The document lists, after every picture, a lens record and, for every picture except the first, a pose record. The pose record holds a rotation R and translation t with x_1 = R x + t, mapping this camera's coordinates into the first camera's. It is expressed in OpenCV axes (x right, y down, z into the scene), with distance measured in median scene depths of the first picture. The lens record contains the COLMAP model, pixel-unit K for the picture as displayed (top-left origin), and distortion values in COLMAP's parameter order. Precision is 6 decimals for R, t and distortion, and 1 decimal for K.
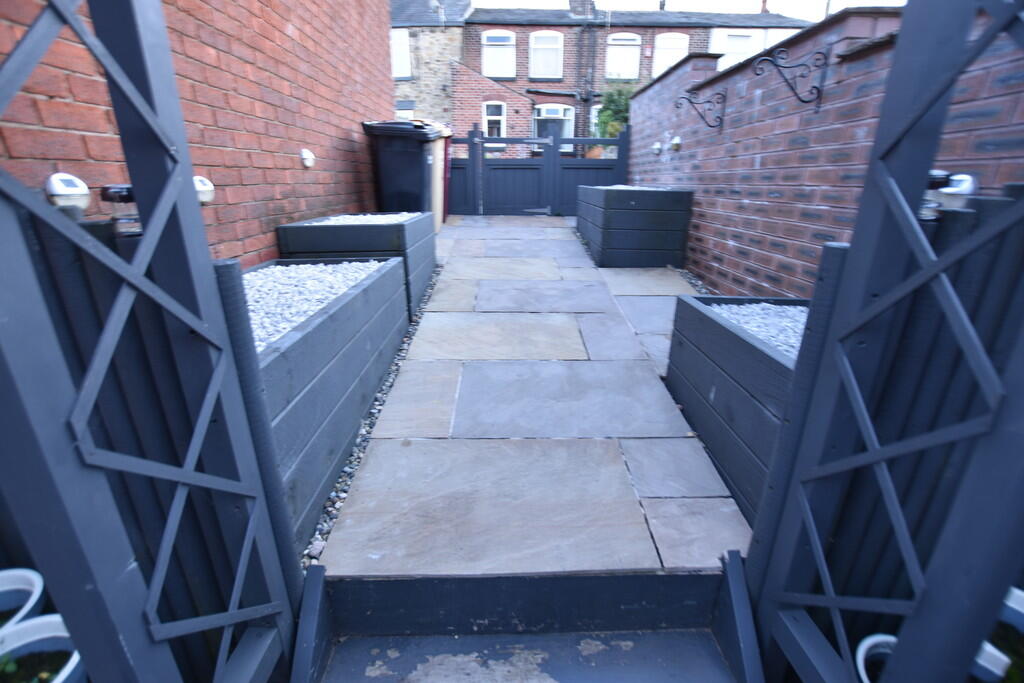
lens RADIAL K [[450.1, 0, 509.1], [0, 450.1, 343.6], [0, 0, 1]] dist [-0.031808, 0.003780]
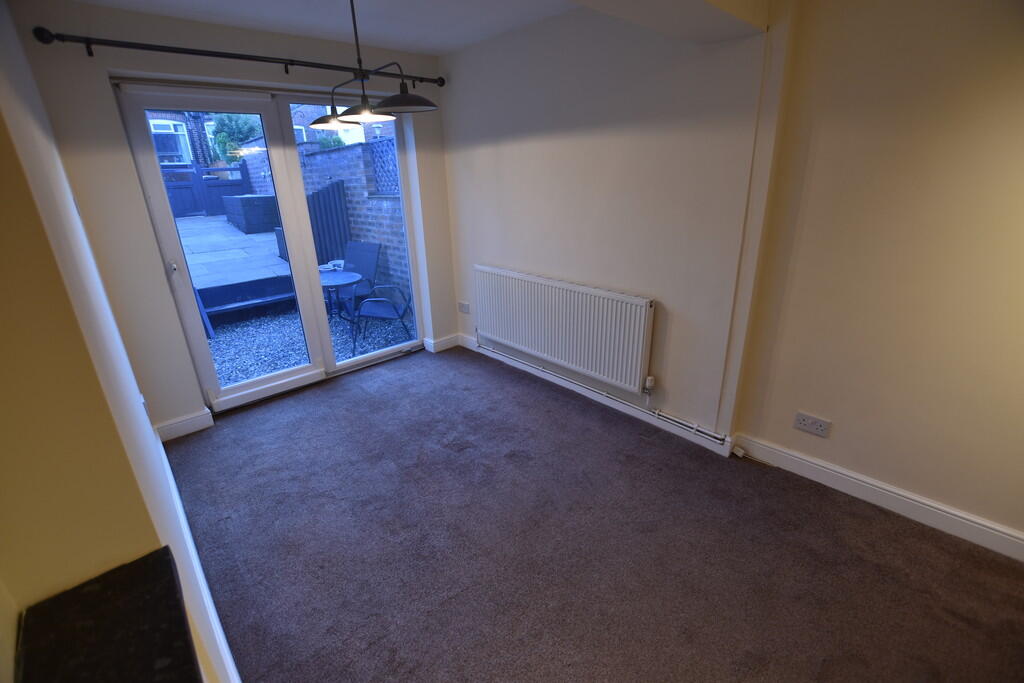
lens RADIAL K [[450.1, 0, 515.1], [0, 450.1, 345.6], [0, 0, 1]] dist [-0.031808, 0.003780]
pose [[0.741075, -0.257145, 0.620230, -0.249628], [0.257690, 0.961941, 0.090919, 0.392869], [-0.620003, 0.092450, 0.779133, -1.142023]]
